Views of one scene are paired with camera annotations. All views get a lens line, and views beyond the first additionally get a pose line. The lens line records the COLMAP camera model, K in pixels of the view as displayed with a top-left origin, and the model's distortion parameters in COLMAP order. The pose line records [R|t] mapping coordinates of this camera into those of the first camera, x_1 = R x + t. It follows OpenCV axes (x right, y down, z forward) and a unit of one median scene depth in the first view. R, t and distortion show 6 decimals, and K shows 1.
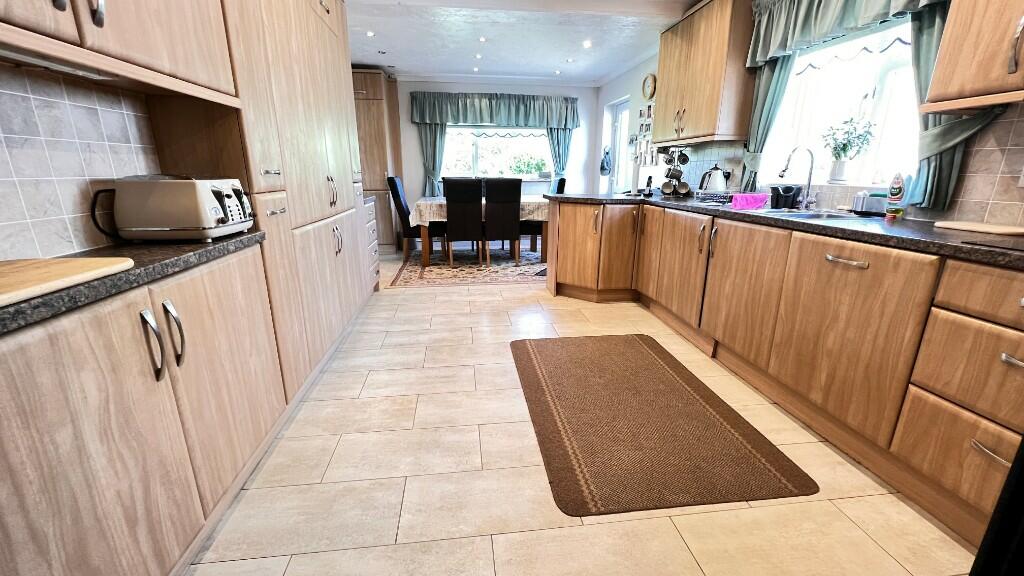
lens RADIAL K [[408.5, 0, 510.5], [0, 408.5, 284.5], [0, 0, 1]] dist [-0.001198, -0.000029]
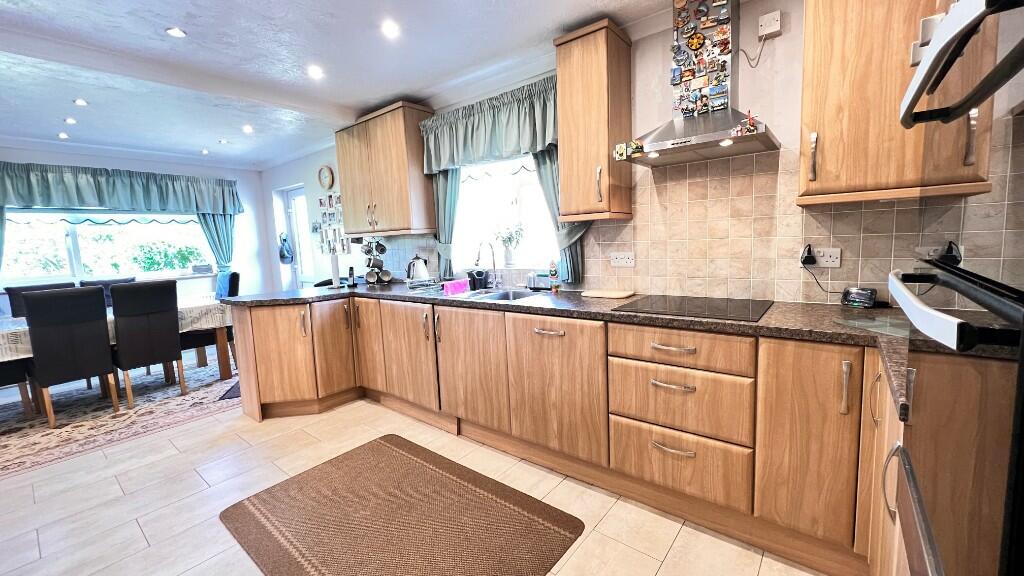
lens RADIAL K [[408.5, 0, 510.5], [0, 408.5, 284.5], [0, 0, 1]] dist [-0.001198, -0.000029]
pose [[0.719315, -0.111962, 0.685602, -0.074979], [0.230416, 0.969510, -0.083421, -0.068780], [-0.655358, 0.217979, 0.723181, 0.063650]]
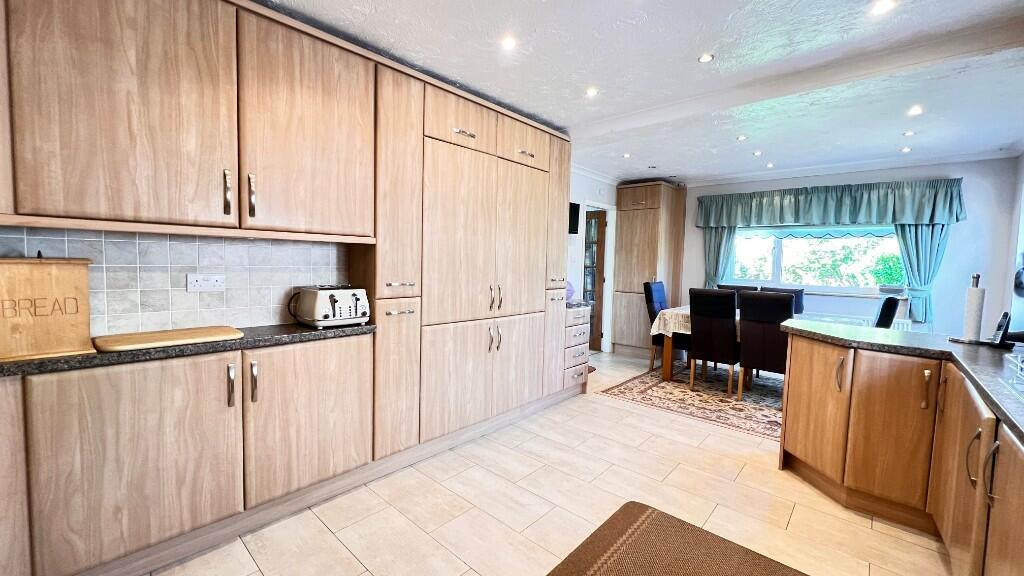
lens RADIAL K [[408.5, 0, 510.5], [0, 408.5, 284.5], [0, 0, 1]] dist [-0.001198, -0.000029]
pose [[0.651765, 0.059865, -0.756055, 0.408134], [-0.226725, 0.966673, -0.118909, -0.112465], [0.723739, 0.248918, 0.643616, 0.219614]]
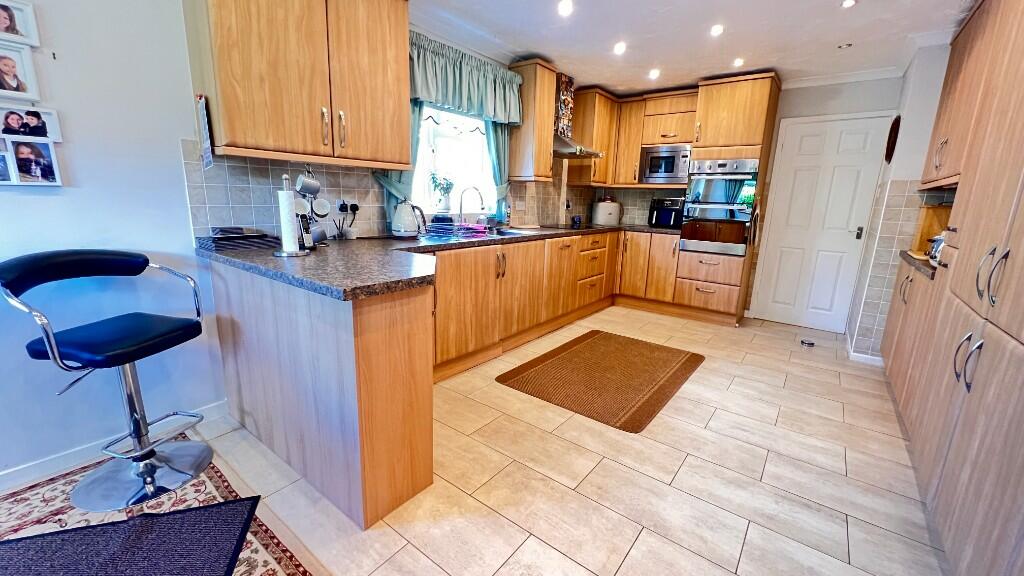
lens RADIAL K [[408.5, 0, 510.5], [0, 408.5, 284.5], [0, 0, 1]] dist [-0.001198, -0.000029]
pose [[-0.709214, -0.172369, 0.683597, -0.299627], [0.156593, 0.906912, 0.391139, -0.441683], [-0.687382, 0.384447, -0.616203, 1.492417]]
